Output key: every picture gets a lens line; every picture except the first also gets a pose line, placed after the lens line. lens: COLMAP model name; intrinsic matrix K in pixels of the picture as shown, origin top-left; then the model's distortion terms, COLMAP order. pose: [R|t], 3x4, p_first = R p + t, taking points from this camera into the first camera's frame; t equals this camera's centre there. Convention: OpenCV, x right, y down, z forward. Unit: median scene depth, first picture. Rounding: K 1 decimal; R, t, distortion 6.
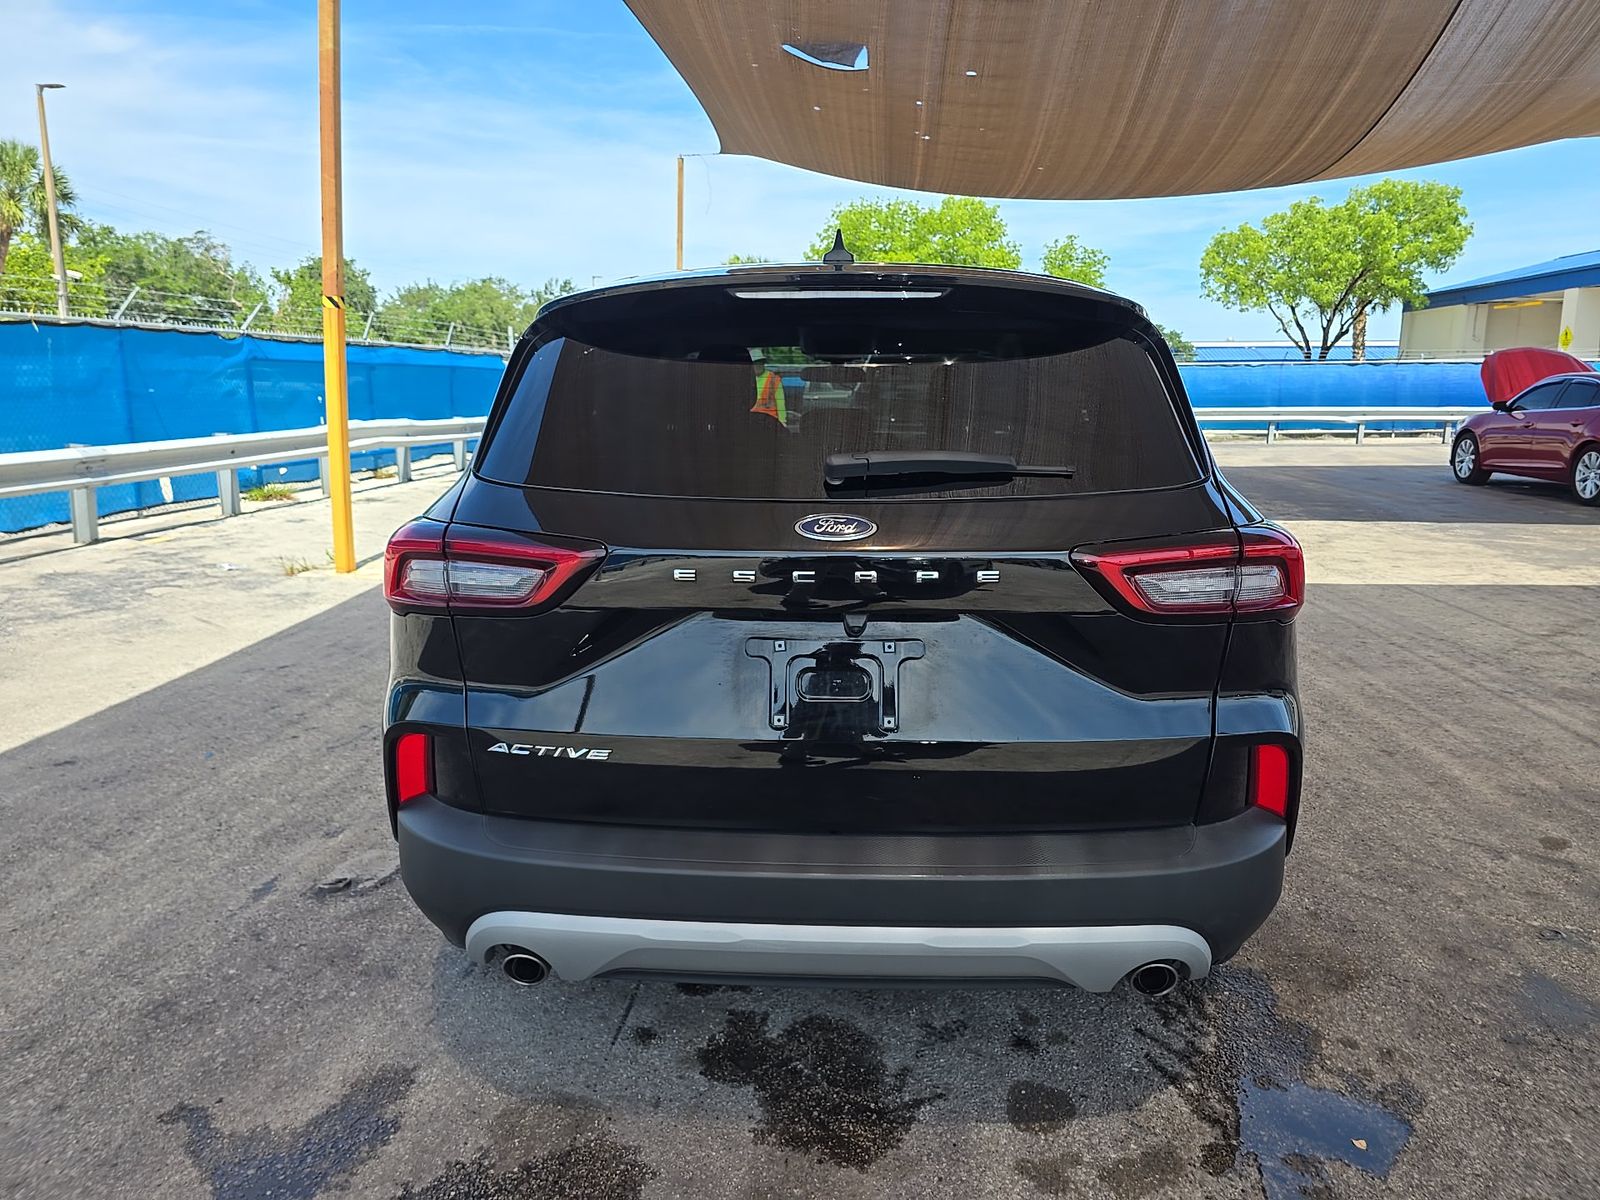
lens RADIAL K [[1078.7, 0, 800.1], [0, 1078.7, 598.0], [0, 0, 1]] dist [0.030437, -0.033795]
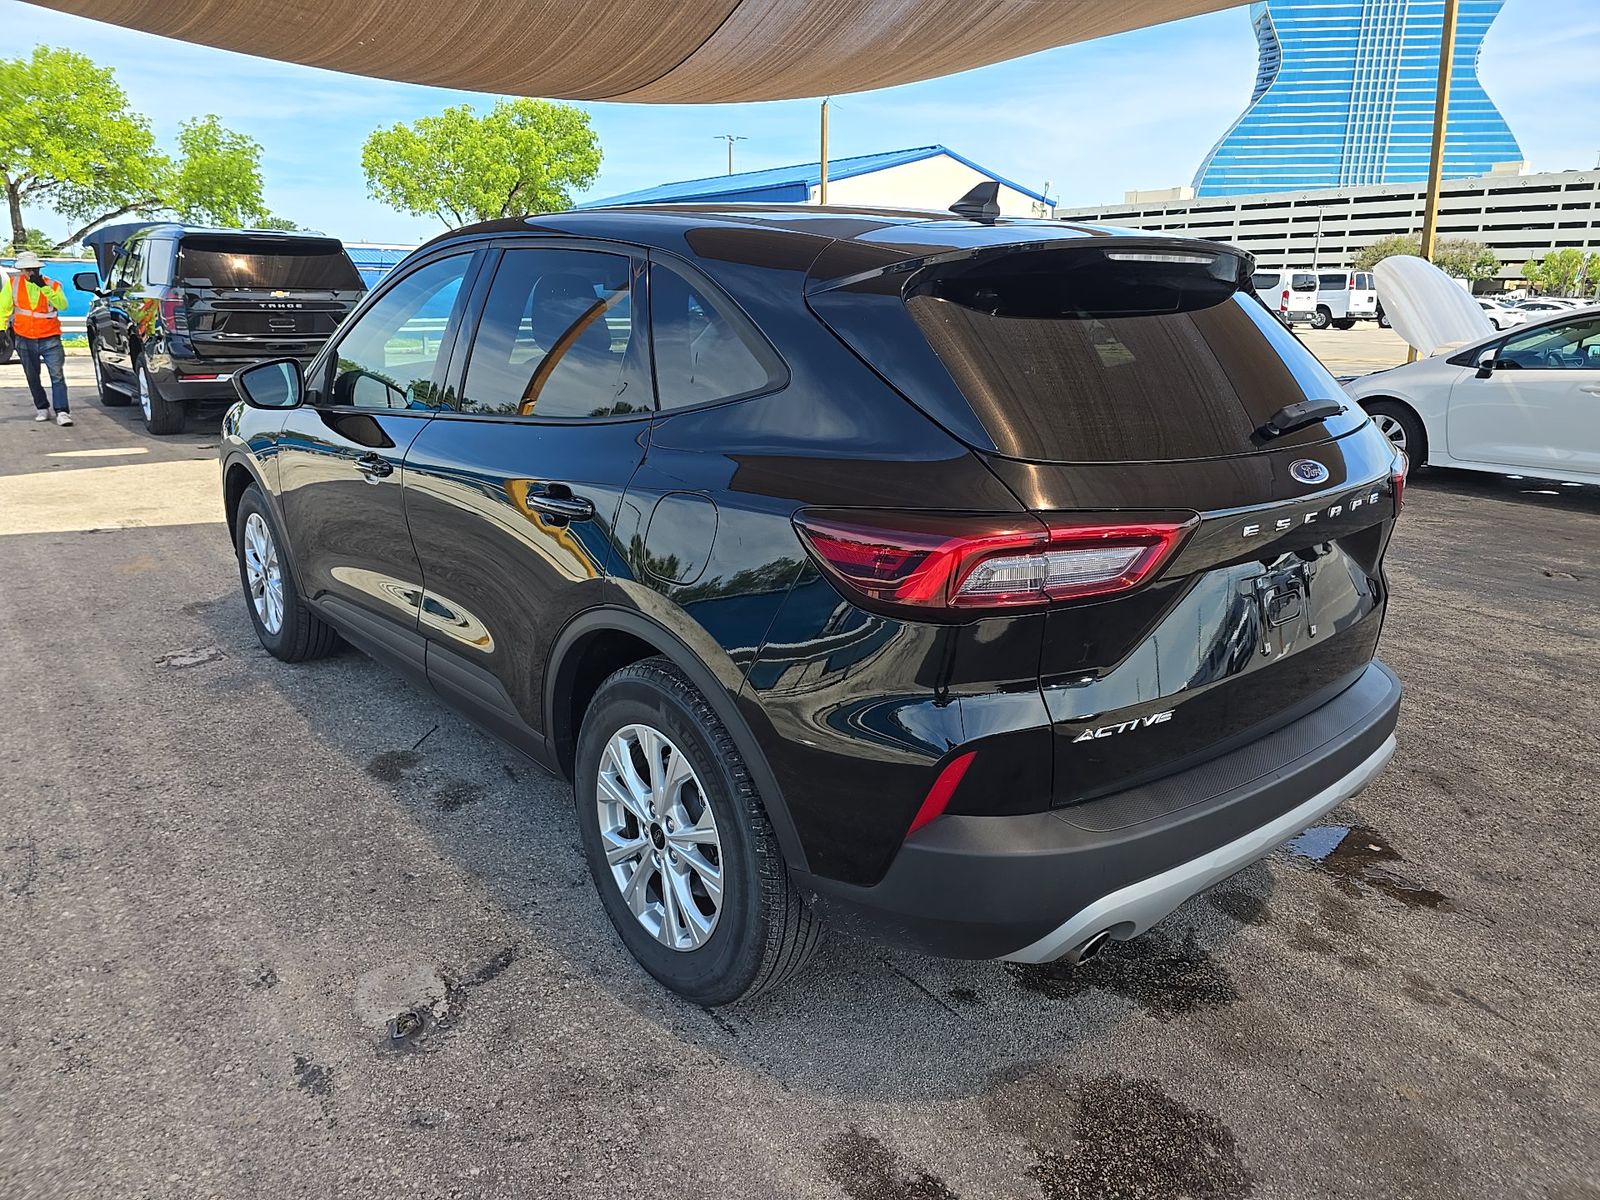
lens RADIAL K [[1078.7, 0, 790.0], [0, 1078.7, 599.6], [0, 0, 1]] dist [0.030437, -0.033795]
pose [[0.733800, -0.175028, 0.656432, -0.535628], [0.117852, 0.984388, 0.130731, -0.068682], [-0.669065, -0.018569, 0.742972, 0.228788]]
